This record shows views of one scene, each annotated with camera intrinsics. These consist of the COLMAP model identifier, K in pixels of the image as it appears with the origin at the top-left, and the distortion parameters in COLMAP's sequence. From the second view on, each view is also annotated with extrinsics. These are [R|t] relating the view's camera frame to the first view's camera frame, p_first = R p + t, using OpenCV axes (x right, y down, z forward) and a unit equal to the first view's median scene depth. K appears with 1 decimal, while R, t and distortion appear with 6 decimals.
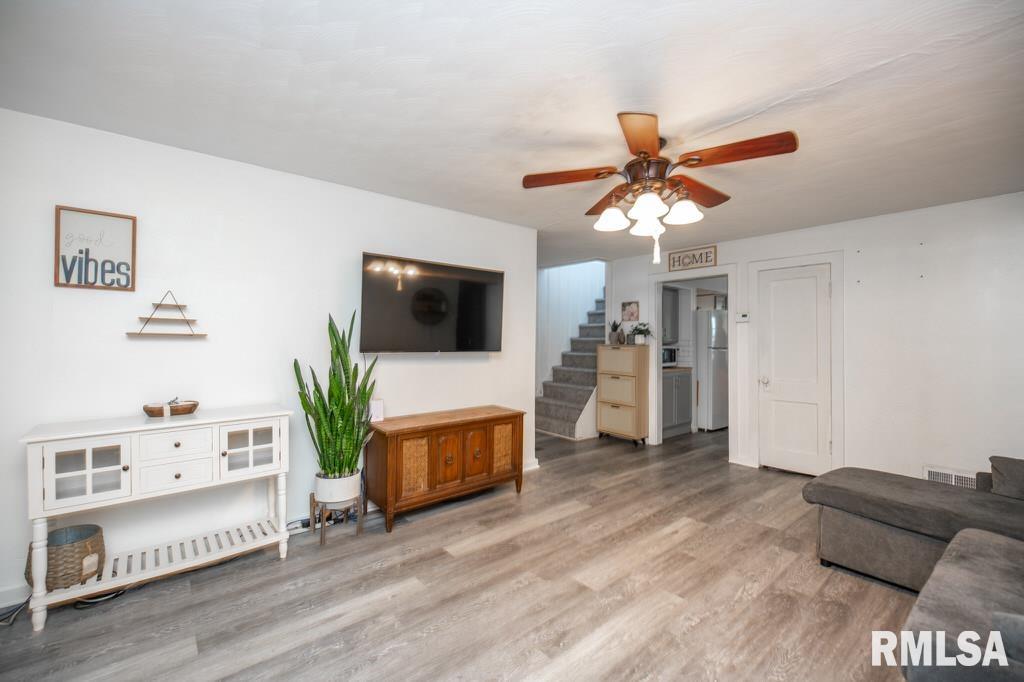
lens RADIAL K [[427.4, 0, 512.0], [0, 427.4, 341.0], [0, 0, 1]] dist [0.000079, -0.000018]
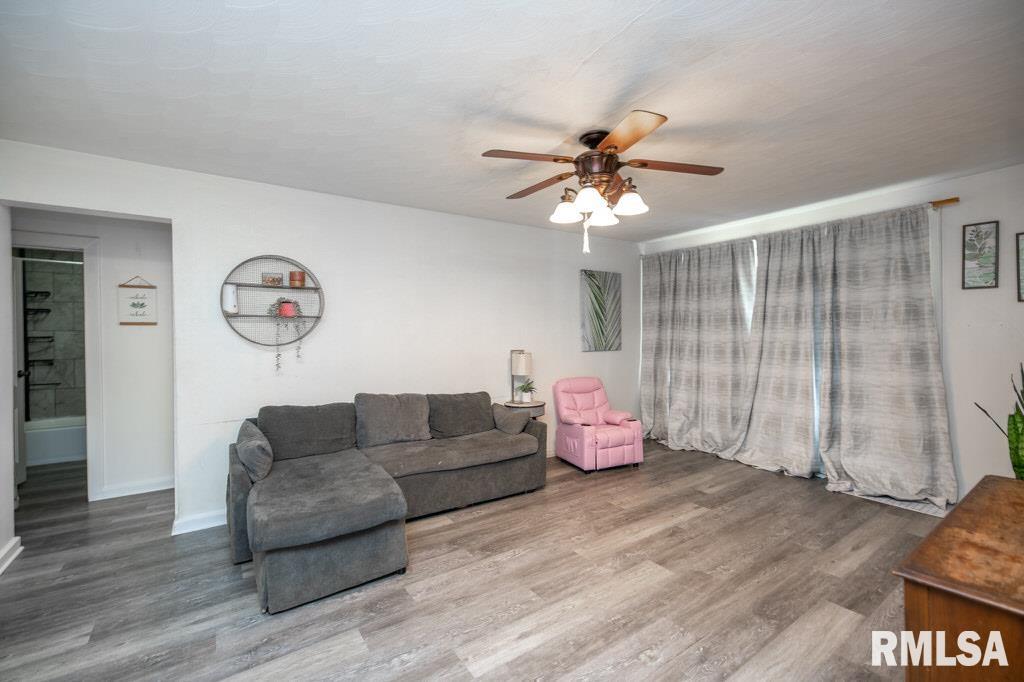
lens RADIAL K [[427.4, 0, 512.0], [0, 427.4, 341.0], [0, 0, 1]] dist [0.000300, 0.000069]
pose [[-0.994652, 0.001586, 0.103276, 0.430694], [0.002737, 0.999936, 0.010997, 0.001879], [-0.103252, 0.011221, -0.994592, 2.112186]]
